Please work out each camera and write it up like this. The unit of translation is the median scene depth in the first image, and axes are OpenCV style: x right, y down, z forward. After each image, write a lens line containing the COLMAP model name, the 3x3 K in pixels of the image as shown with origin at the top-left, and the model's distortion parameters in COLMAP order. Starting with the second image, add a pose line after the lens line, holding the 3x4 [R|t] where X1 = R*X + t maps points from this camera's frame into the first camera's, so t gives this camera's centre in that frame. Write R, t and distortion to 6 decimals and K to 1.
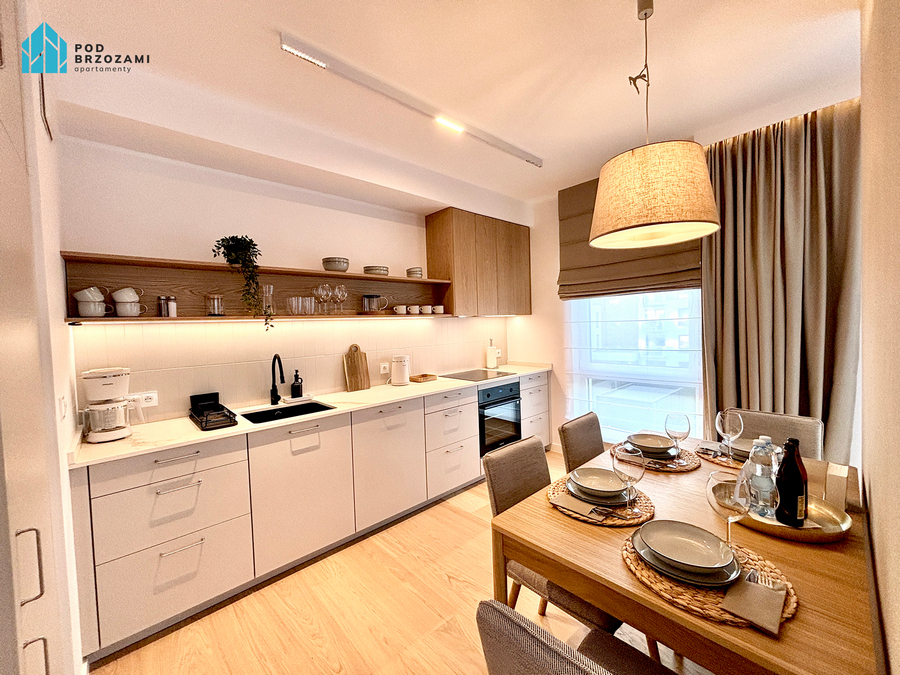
lens RADIAL K [[356.7, 0, 456.8], [0, 356.7, 336.6], [0, 0, 1]] dist [0.001592, 0.000051]
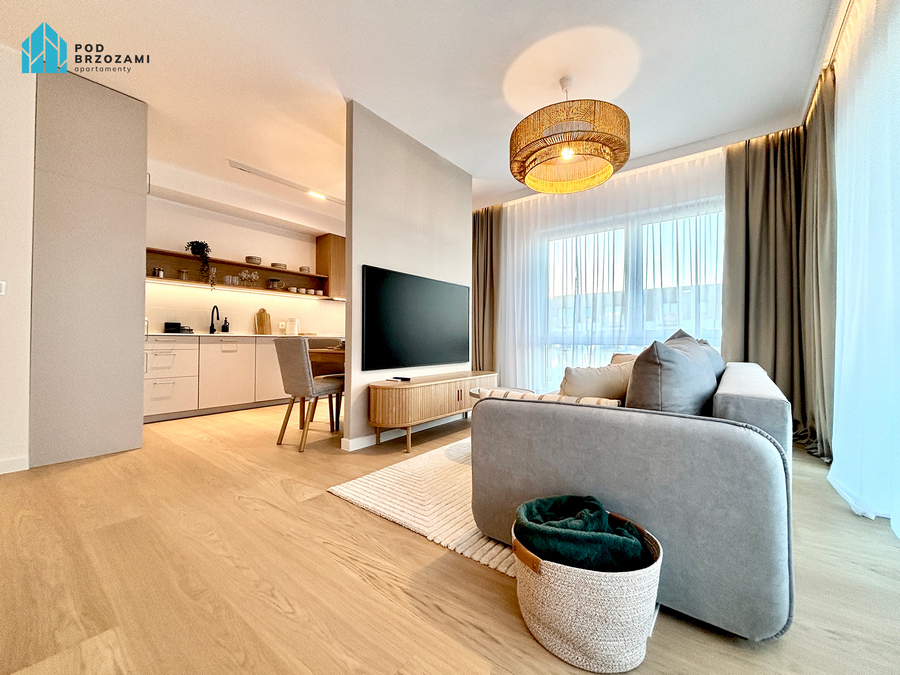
lens RADIAL K [[356.7, 0, 450.9], [0, 356.7, 335.5], [0, 0, 1]] dist [0.001592, 0.000051]
pose [[0.987154, 0.040327, 0.154600, 0.365630], [-0.032967, 0.998211, -0.049883, 0.223549], [-0.156335, 0.044146, 0.986717, -0.876249]]
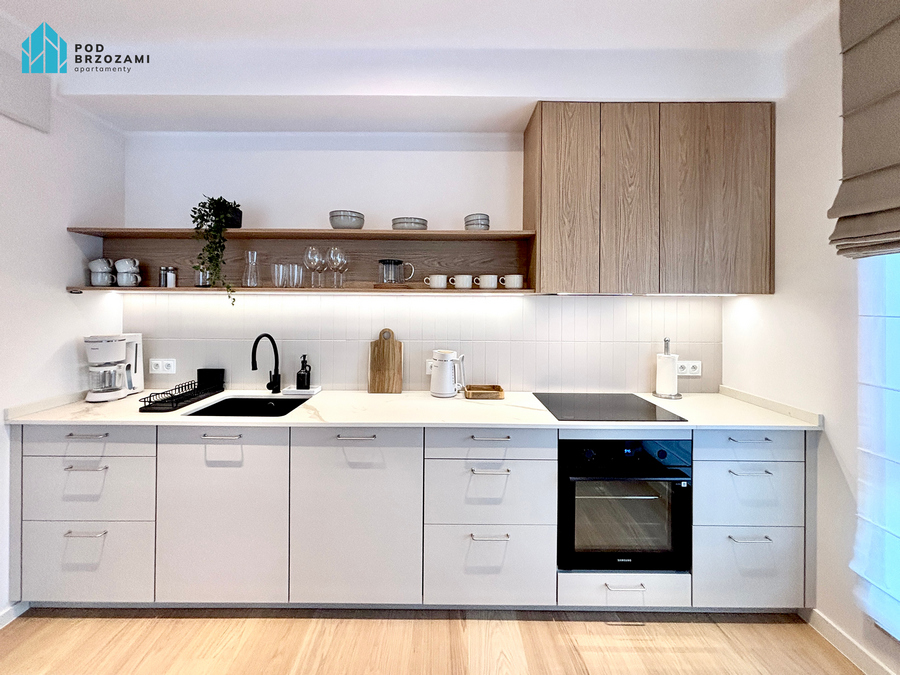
lens RADIAL K [[386.3, 0, 458.7], [0, 386.3, 300.3], [0, 0, 1]] dist [-0.002692, 0.001471]
pose [[0.725756, 0.038181, -0.686892, 0.383617], [-0.056267, 0.998408, -0.003953, -0.043803], [0.685647, 0.041518, 0.726749, 0.567020]]
